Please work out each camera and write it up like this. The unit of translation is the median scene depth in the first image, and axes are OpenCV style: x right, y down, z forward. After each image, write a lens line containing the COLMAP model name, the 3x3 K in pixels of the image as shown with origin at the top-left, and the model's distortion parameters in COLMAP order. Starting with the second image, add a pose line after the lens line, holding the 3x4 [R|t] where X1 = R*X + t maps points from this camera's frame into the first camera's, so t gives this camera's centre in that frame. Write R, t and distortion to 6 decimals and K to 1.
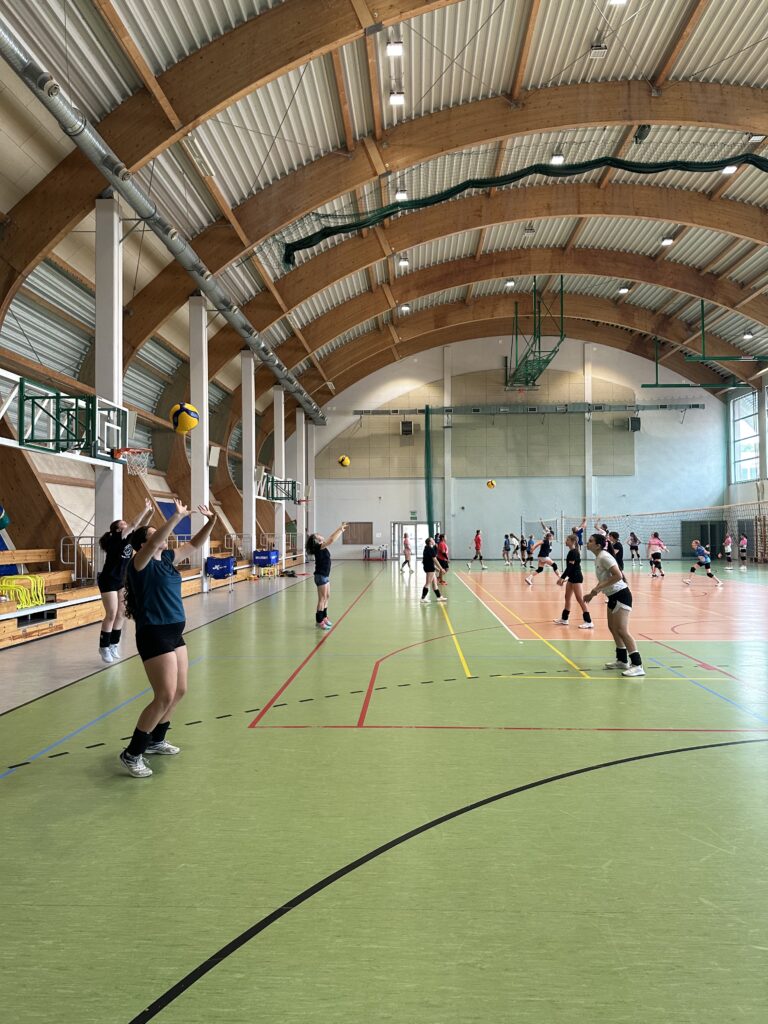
lens RADIAL K [[716.8, 0, 380.0], [0, 716.8, 518.4], [0, 0, 1]] dist [0.010628, -0.038733]
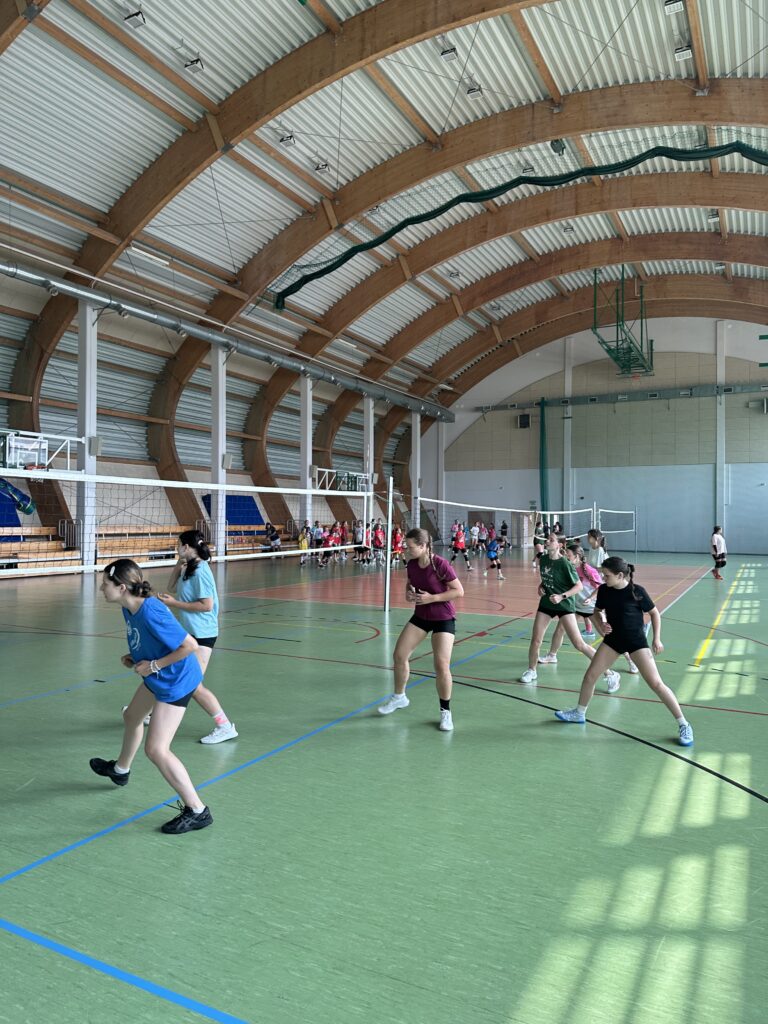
lens RADIAL K [[712.6, 0, 384.0], [0, 712.6, 512.0], [0, 0, 1]] dist [0.061319, -0.113421]
pose [[0.906592, 0.006438, -0.421959, 0.379710], [-0.001885, 0.999935, 0.011206, -0.003842], [0.422004, -0.009364, 0.906545, -0.054350]]
